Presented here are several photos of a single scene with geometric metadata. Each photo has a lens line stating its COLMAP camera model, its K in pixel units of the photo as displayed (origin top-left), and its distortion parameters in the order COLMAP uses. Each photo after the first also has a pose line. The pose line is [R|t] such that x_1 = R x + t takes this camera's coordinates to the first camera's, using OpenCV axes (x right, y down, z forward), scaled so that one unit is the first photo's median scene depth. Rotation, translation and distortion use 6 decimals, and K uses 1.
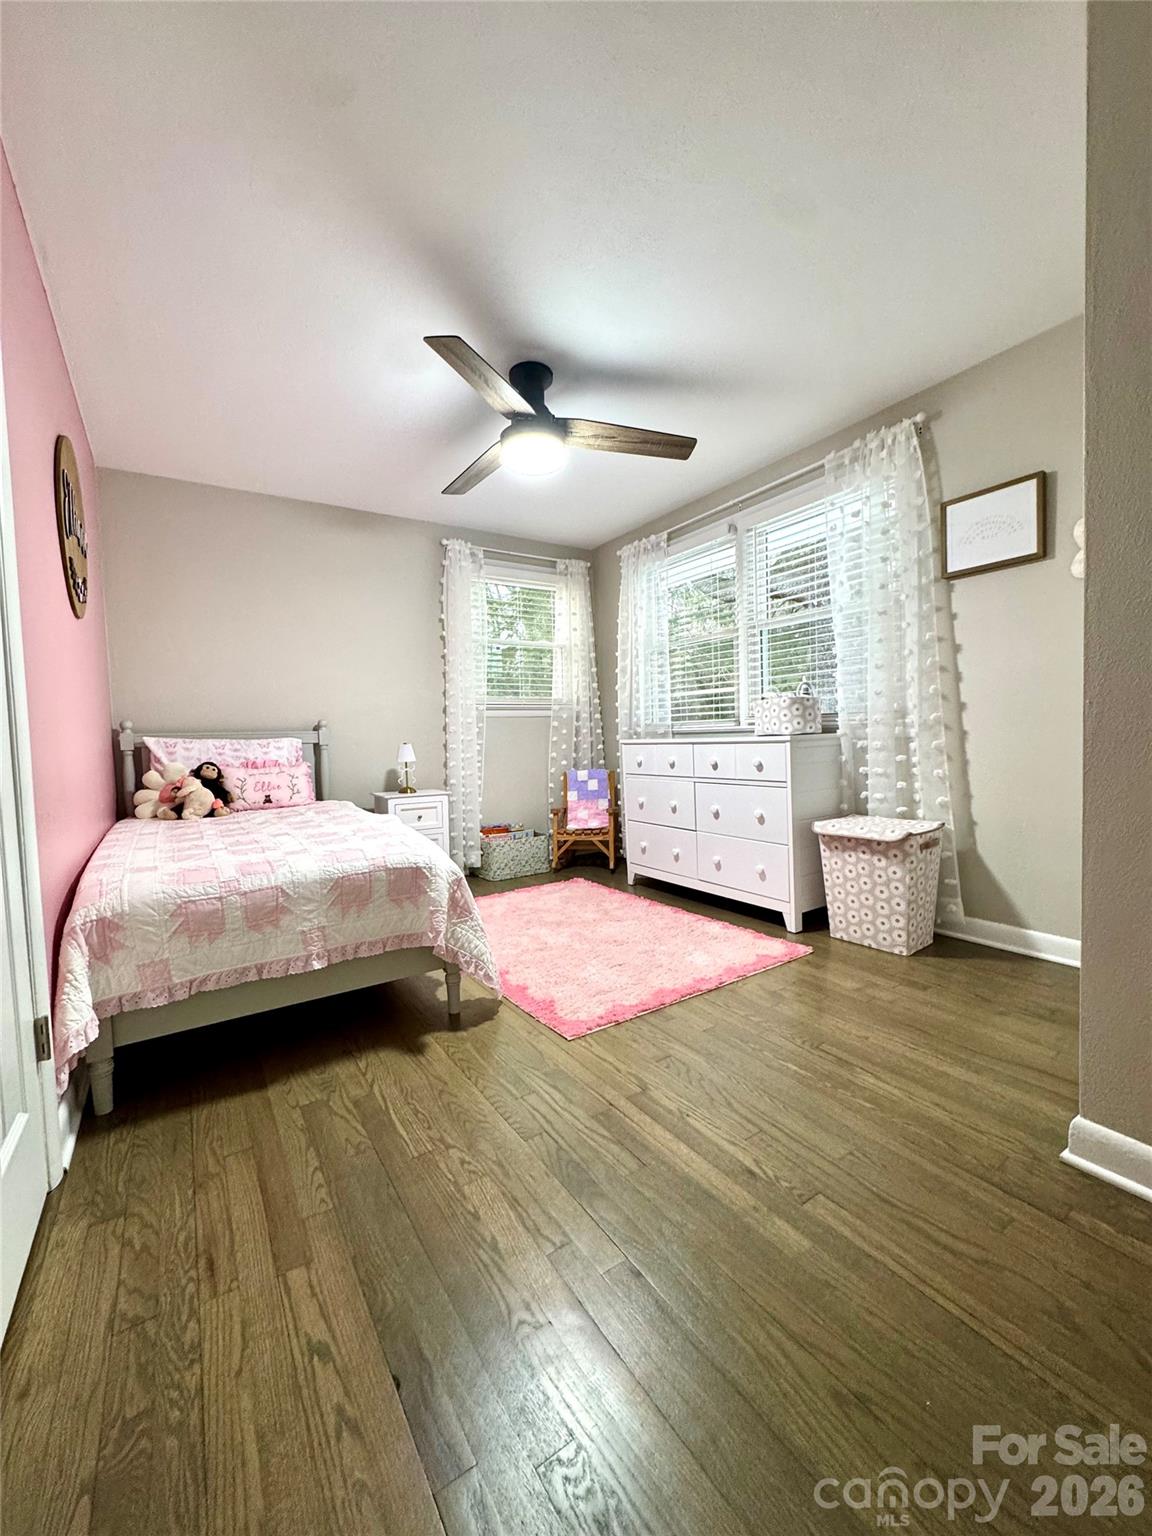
lens RADIAL K [[611.1, 0, 576.0], [0, 611.1, 768.0], [0, 0, 1]] dist [-0.003014, 0.000234]
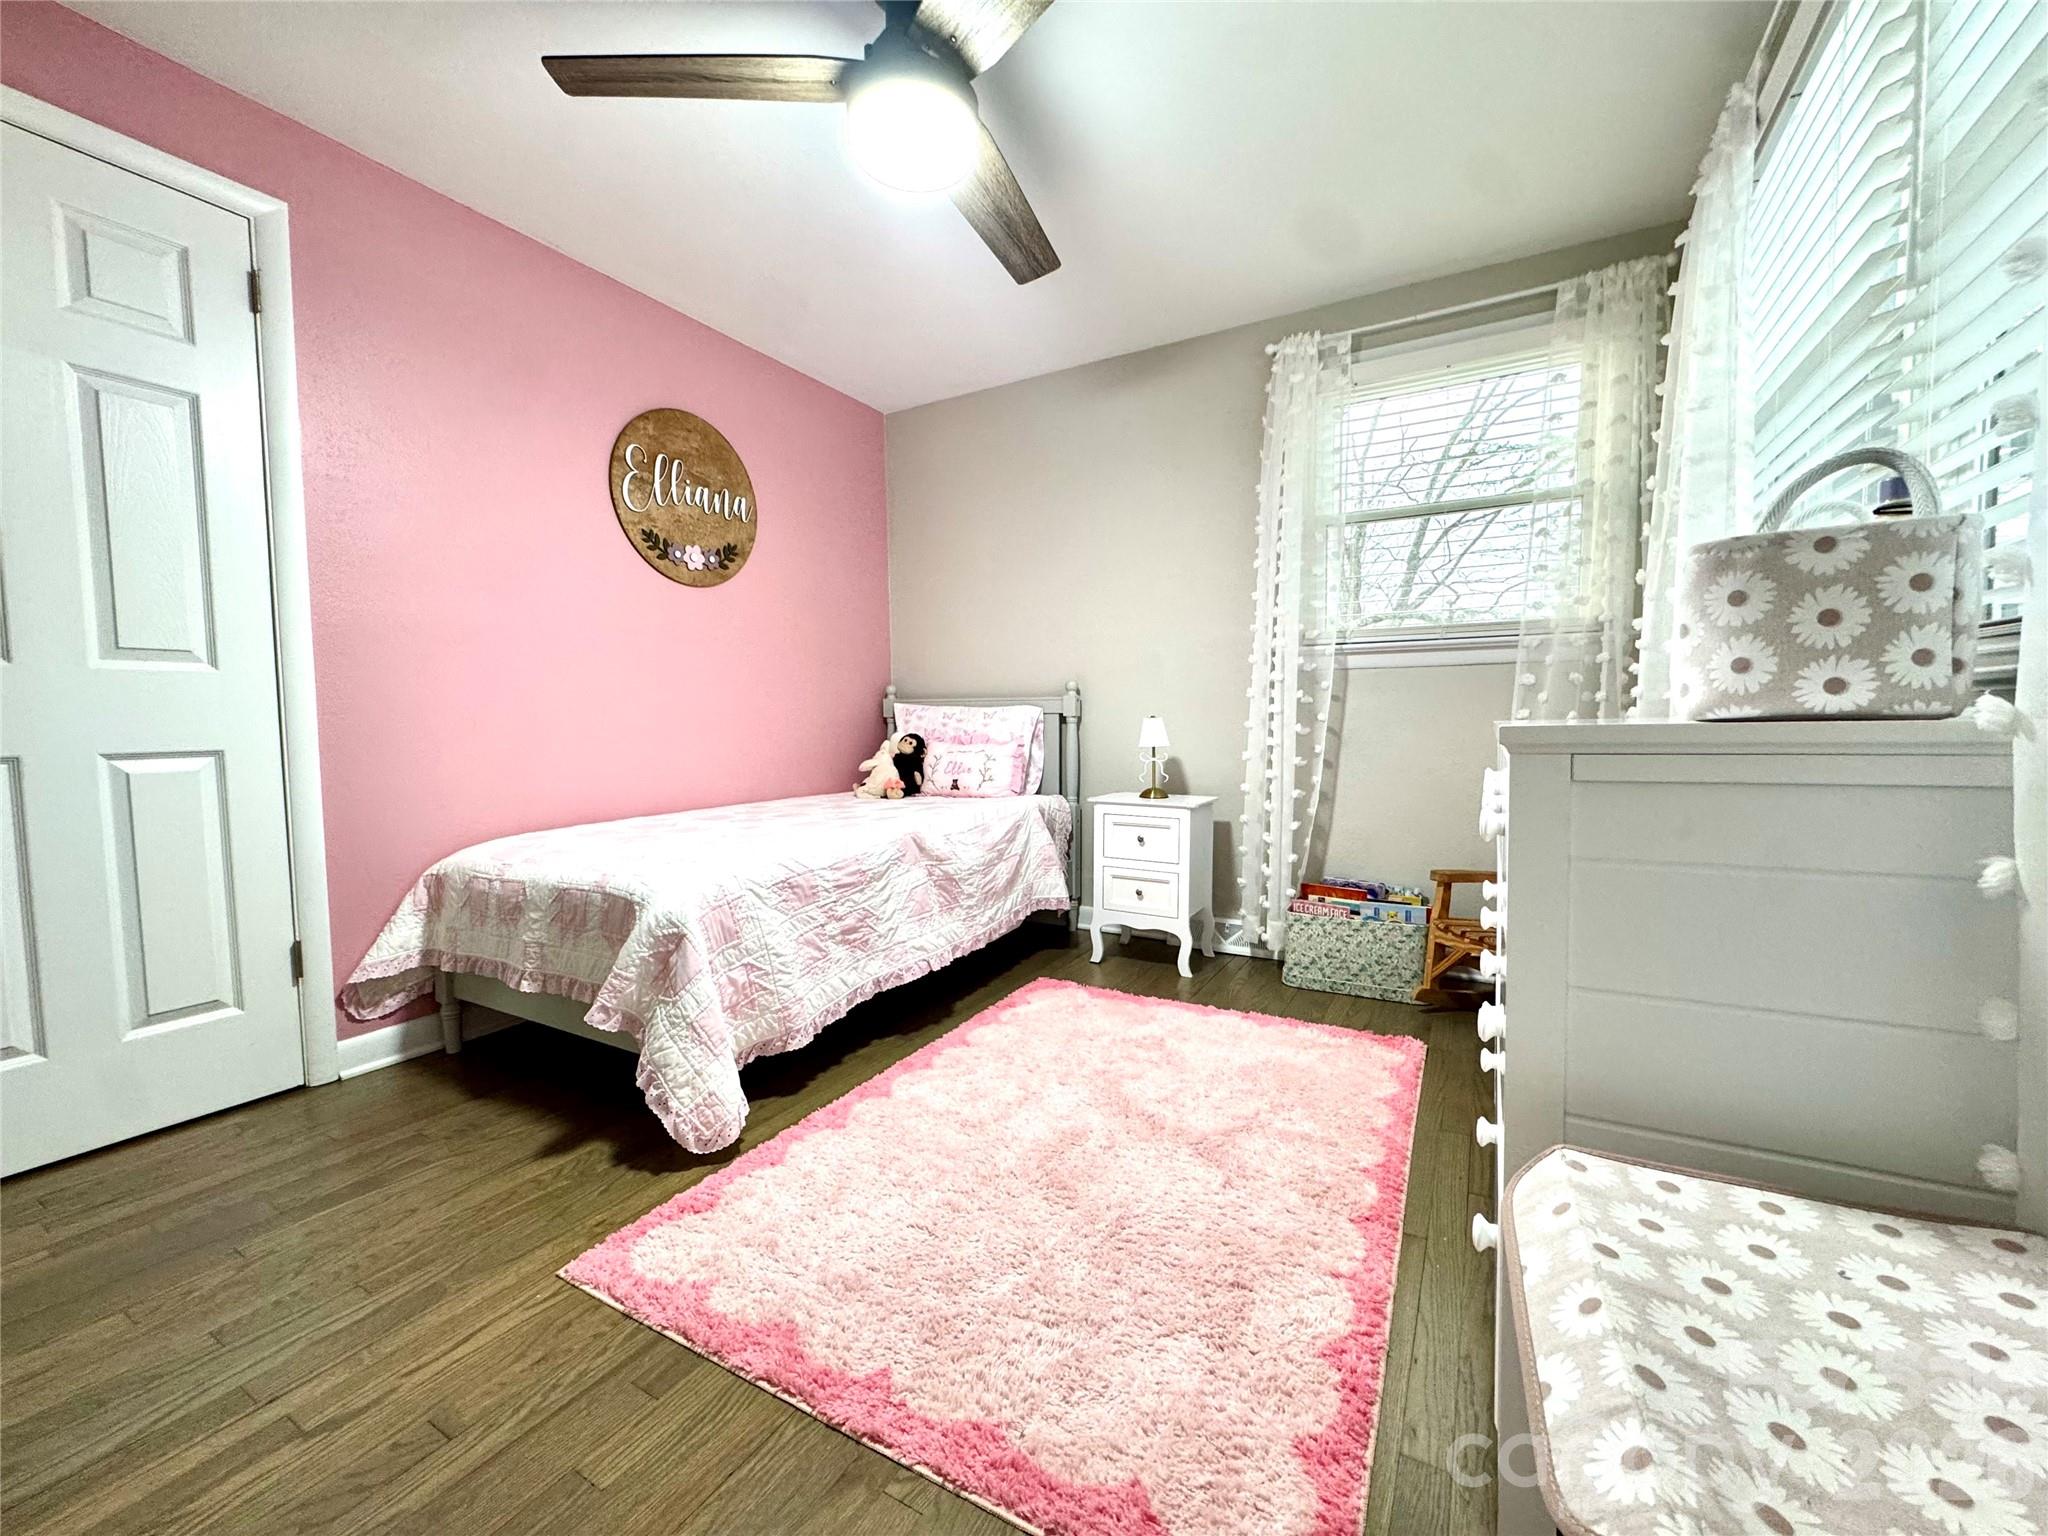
lens RADIAL K [[816.3, 0, 1025.3], [0, 816.3, 768.6], [0, 0, 1]] dist [-0.002038, -0.000187]
pose [[0.458146, 0.079650, -0.885301, 0.395624], [-0.050428, 0.996702, 0.063576, -0.034551], [0.887445, 0.015517, 0.460652, 0.520548]]
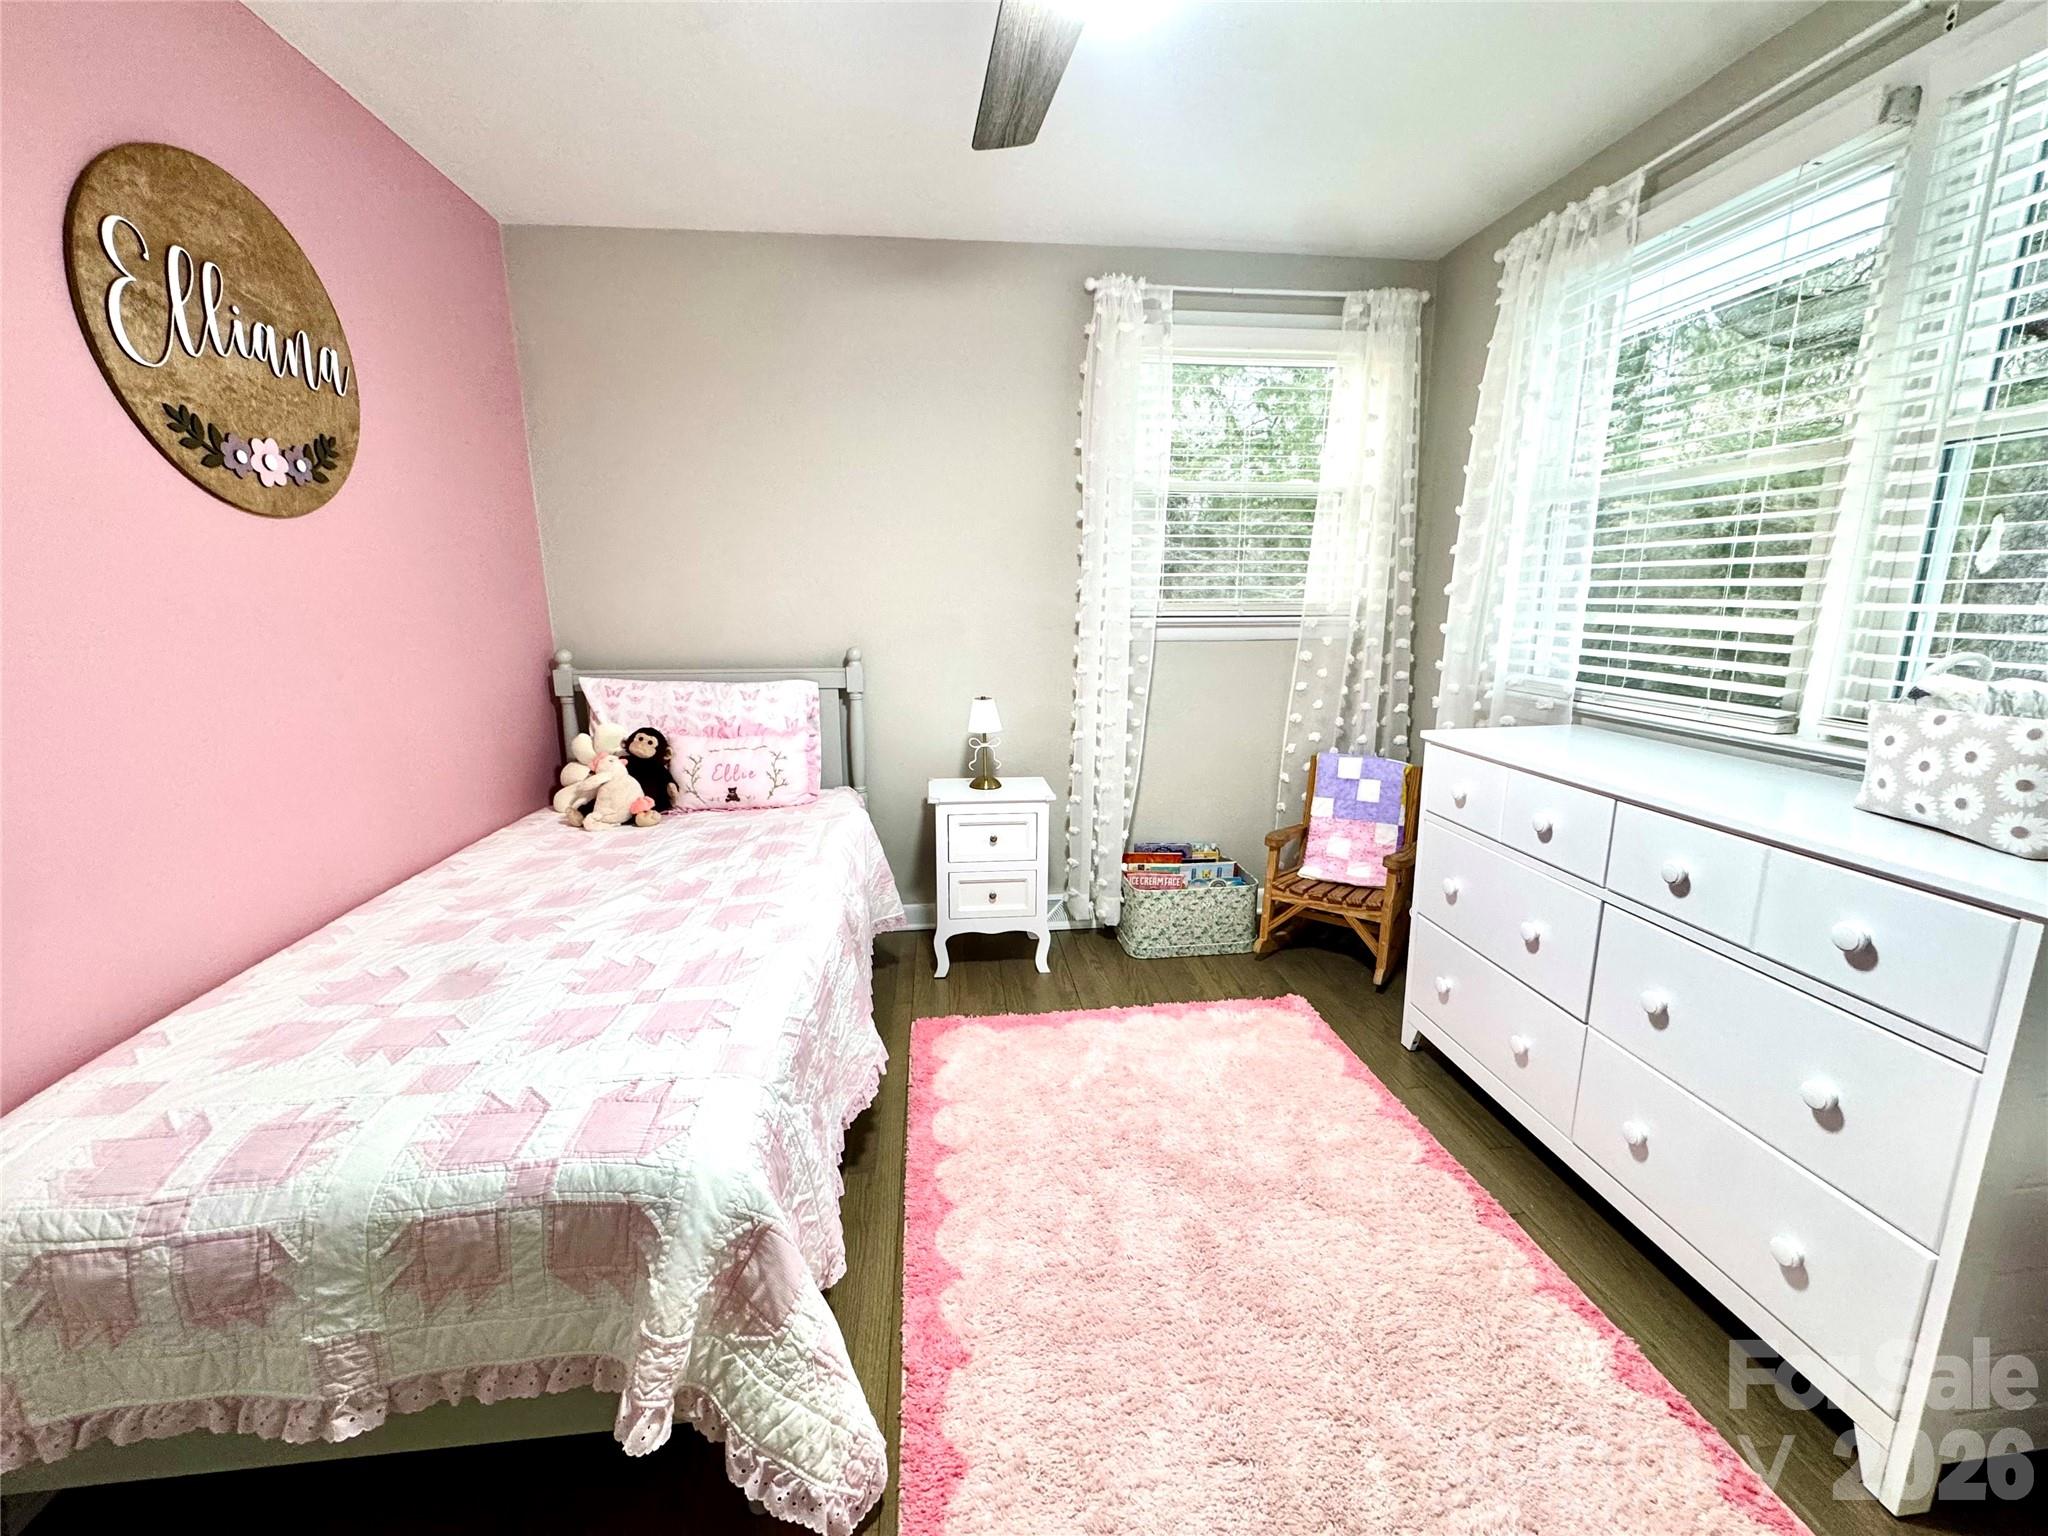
lens RADIAL K [[816.3, 0, 1025.3], [0, 816.3, 768.6], [0, 0, 1]] dist [-0.002038, -0.000187]
pose [[0.890689, 0.120277, -0.438415, 0.079766], [-0.045787, 0.983197, 0.176713, -0.109842], [0.452302, -0.137323, 0.881229, 0.376890]]
